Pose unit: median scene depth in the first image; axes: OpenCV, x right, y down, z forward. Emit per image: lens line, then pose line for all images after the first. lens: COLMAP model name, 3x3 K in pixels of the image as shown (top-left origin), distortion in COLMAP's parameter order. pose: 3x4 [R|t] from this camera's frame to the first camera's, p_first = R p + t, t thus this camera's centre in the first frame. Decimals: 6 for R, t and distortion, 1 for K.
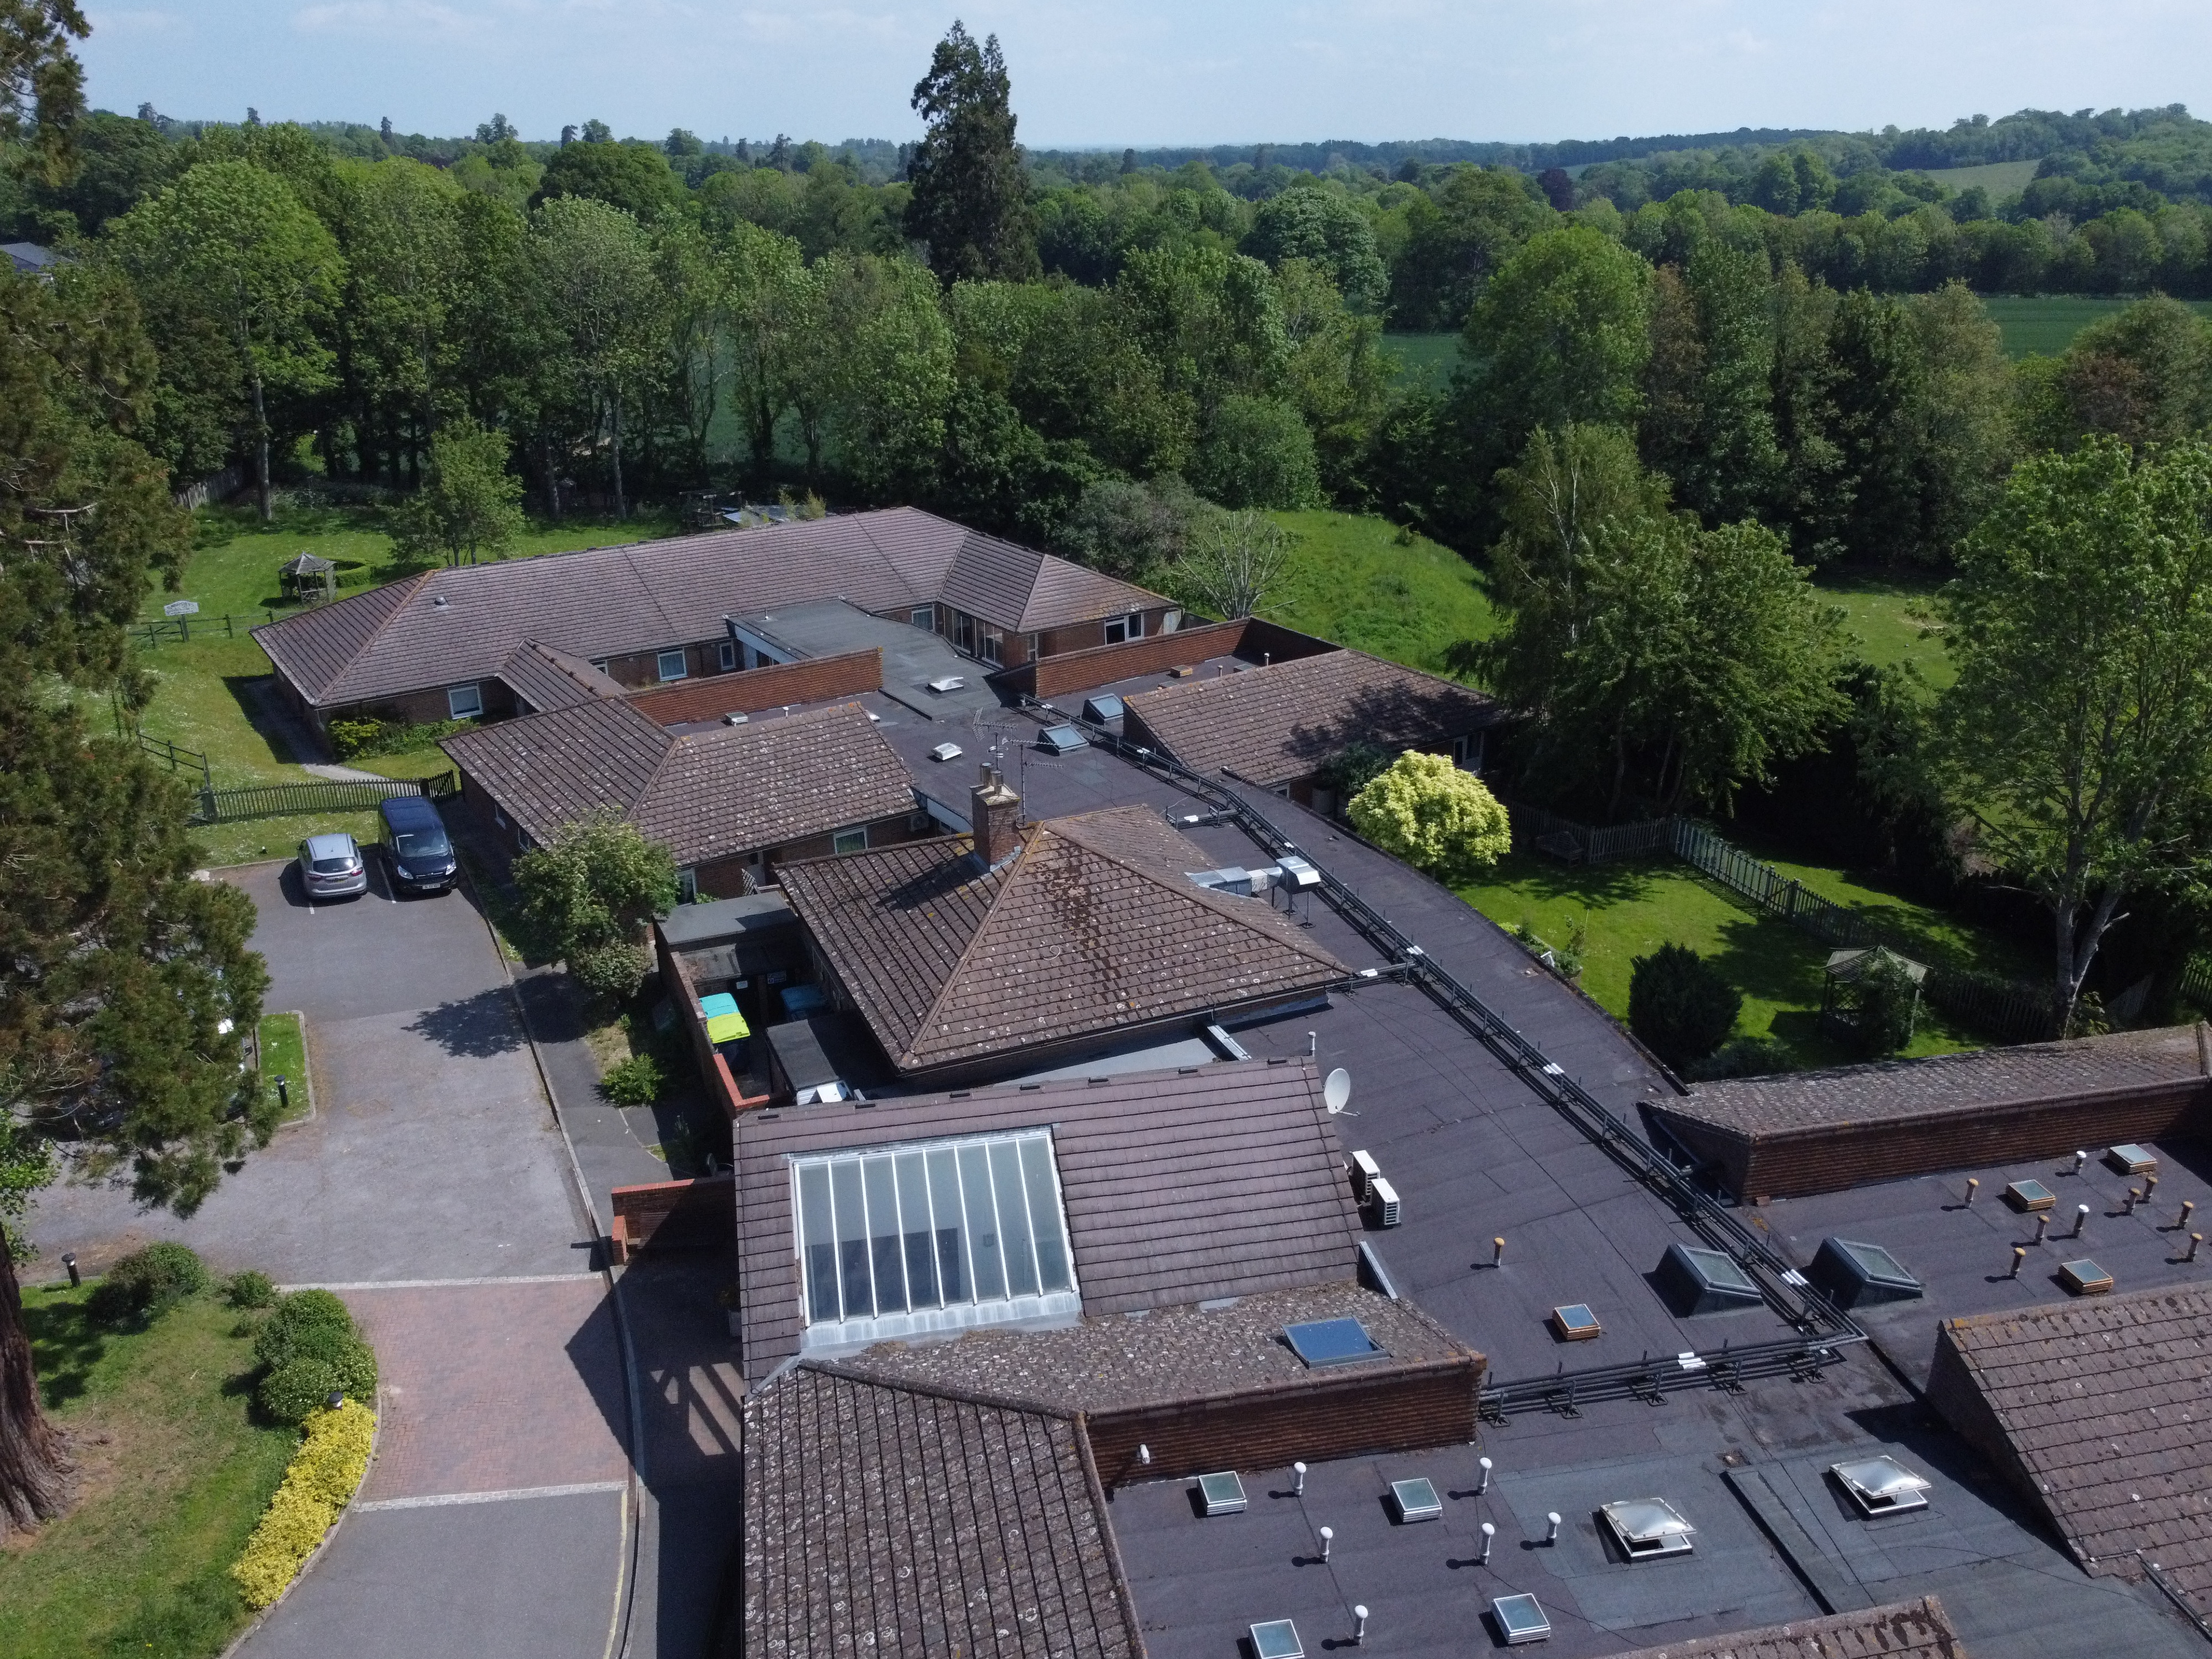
lens RADIAL K [[1682.7, 0, 1101.3], [0, 1682.7, 837.2], [0, 0, 1]] dist [-0.006671, -0.000622]
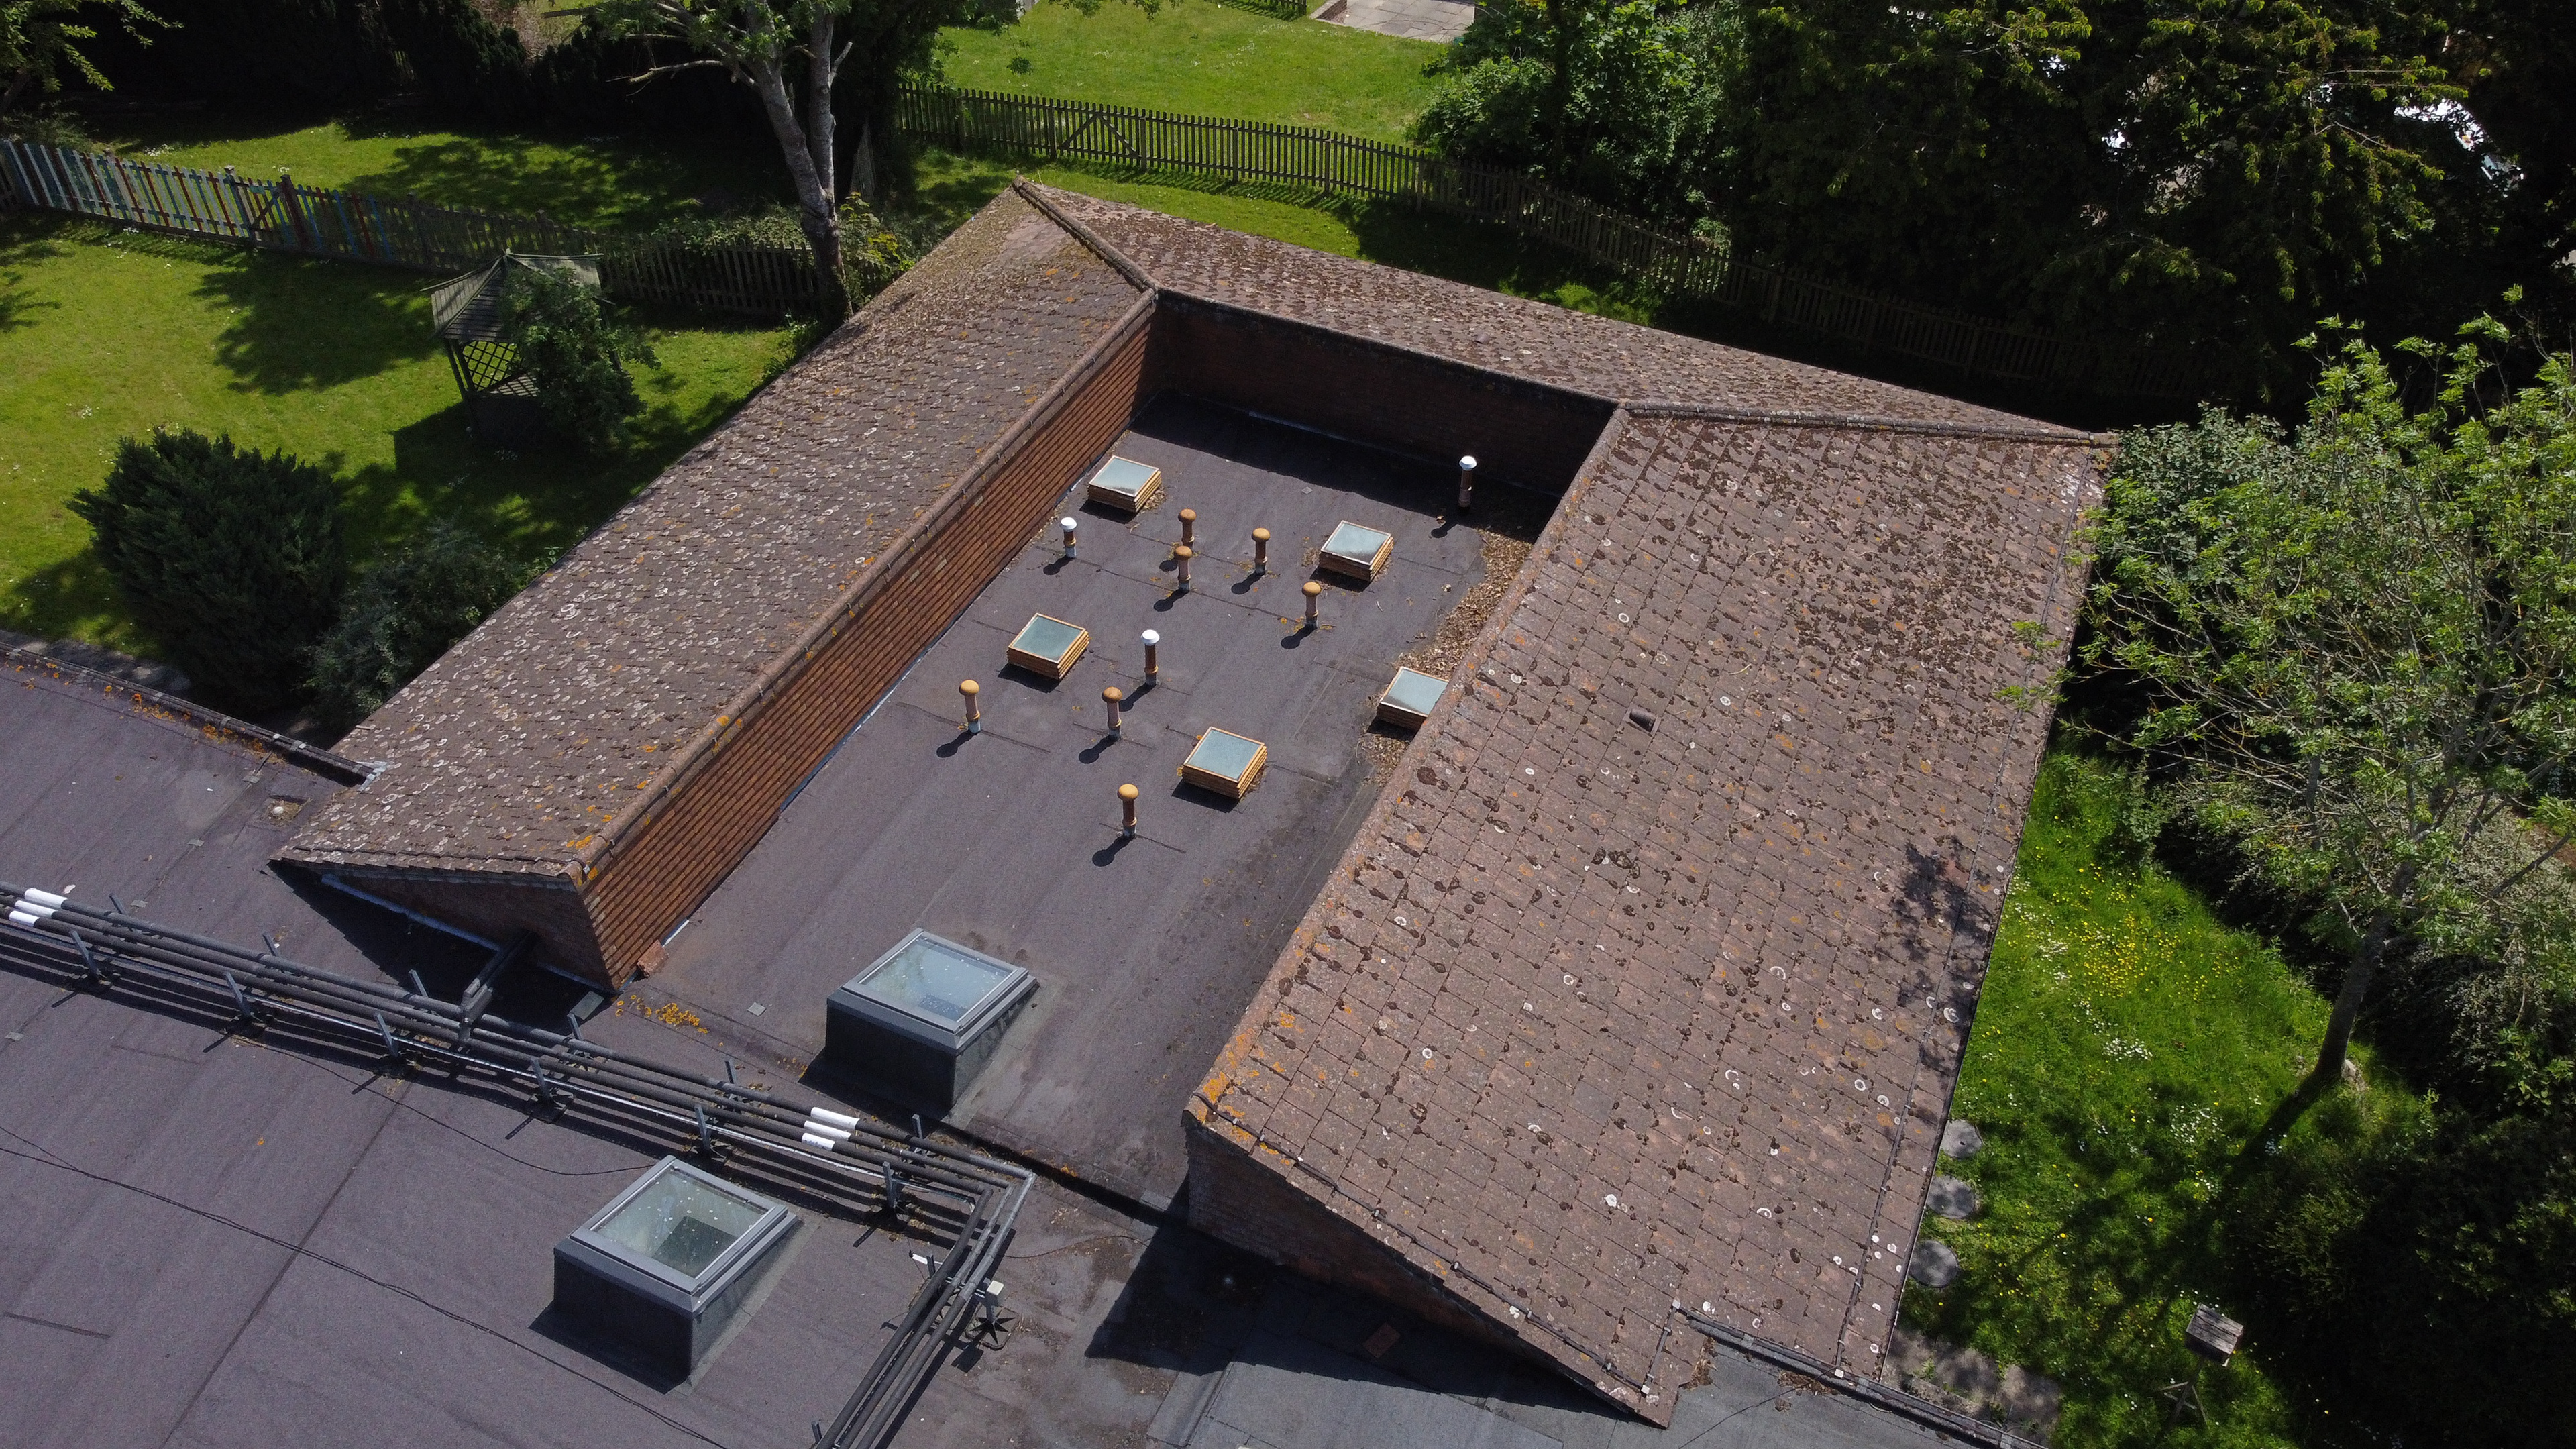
lens RADIAL K [[1959.5, 0, 1283.1], [0, 1959.5, 731.3], [0, 0, 1]] dist [-0.009750, 0.002433]
pose [[0.591883, -0.539055, 0.599244, 0.169764], [0.299994, 0.837373, 0.456957, -0.019393], [-0.748116, -0.090695, 0.657340, 0.427382]]
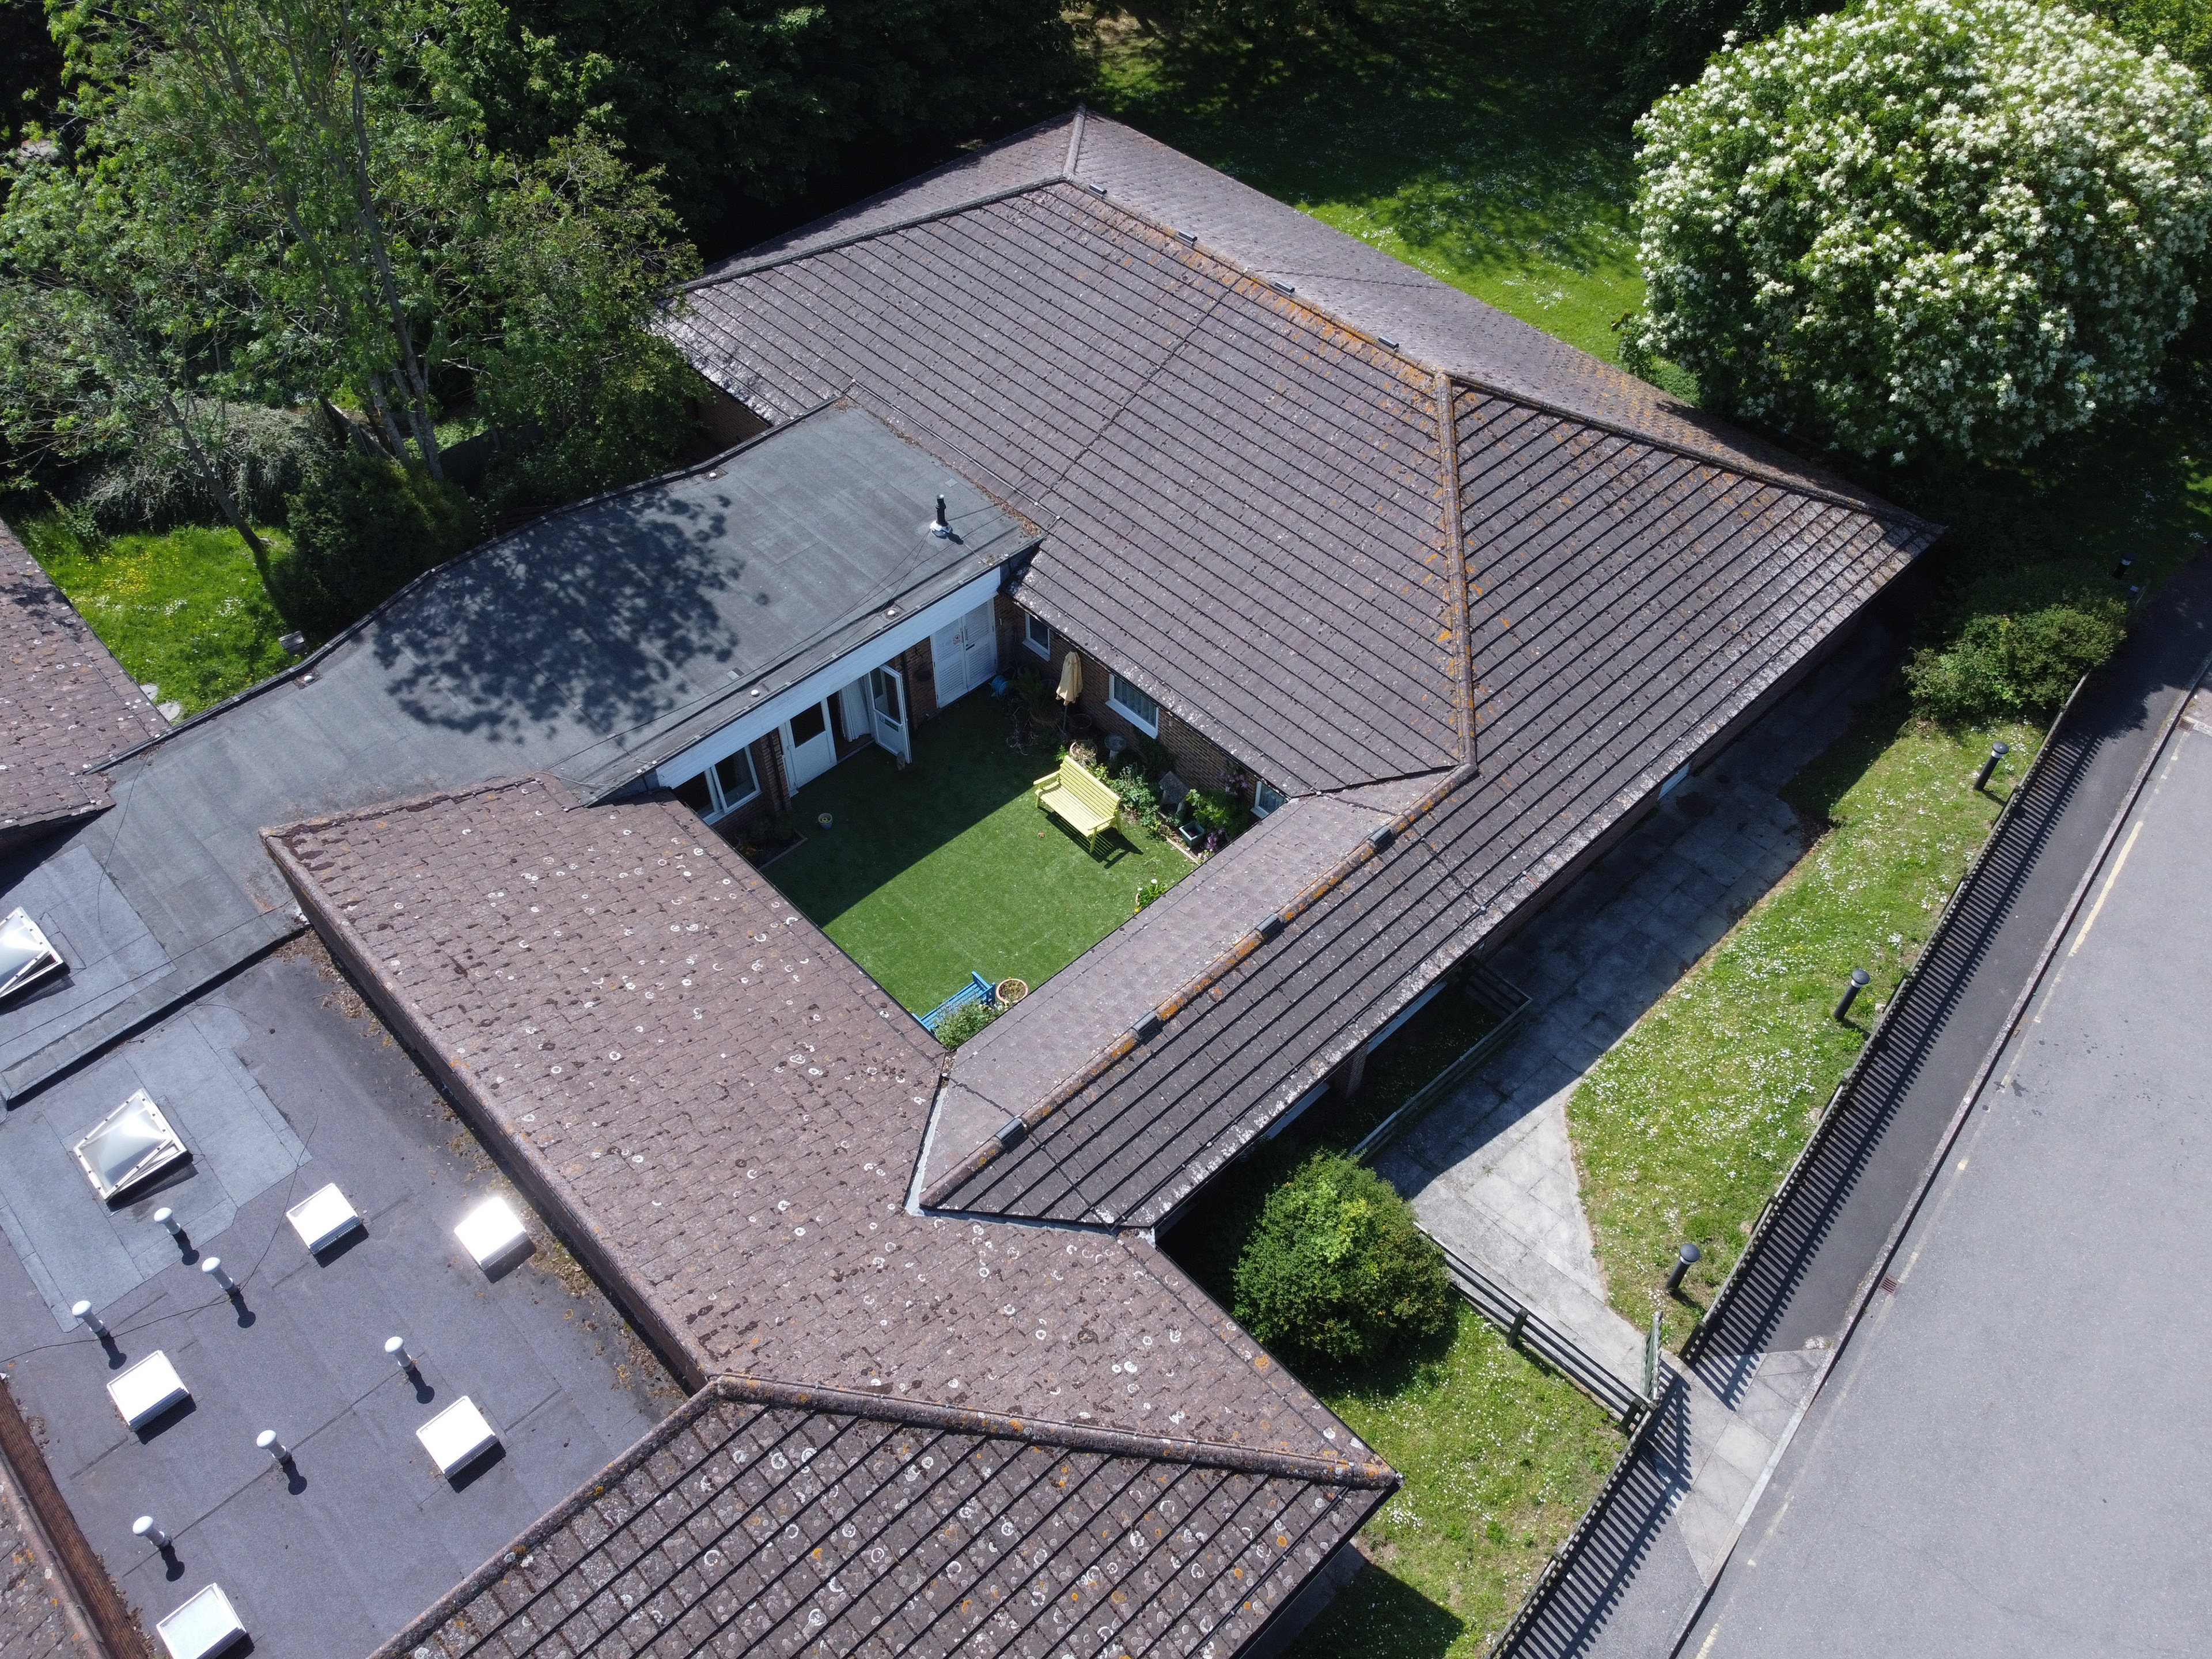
lens RADIAL K [[1682.7, 0, 1103.2], [0, 1682.7, 835.6], [0, 0, 1]] dist [-0.006671, -0.000622]
pose [[-0.533600, -0.631811, 0.562215, -0.181828], [0.323974, 0.461354, 0.825950, -0.113960], [-0.781224, 0.622870, -0.041489, 0.348947]]
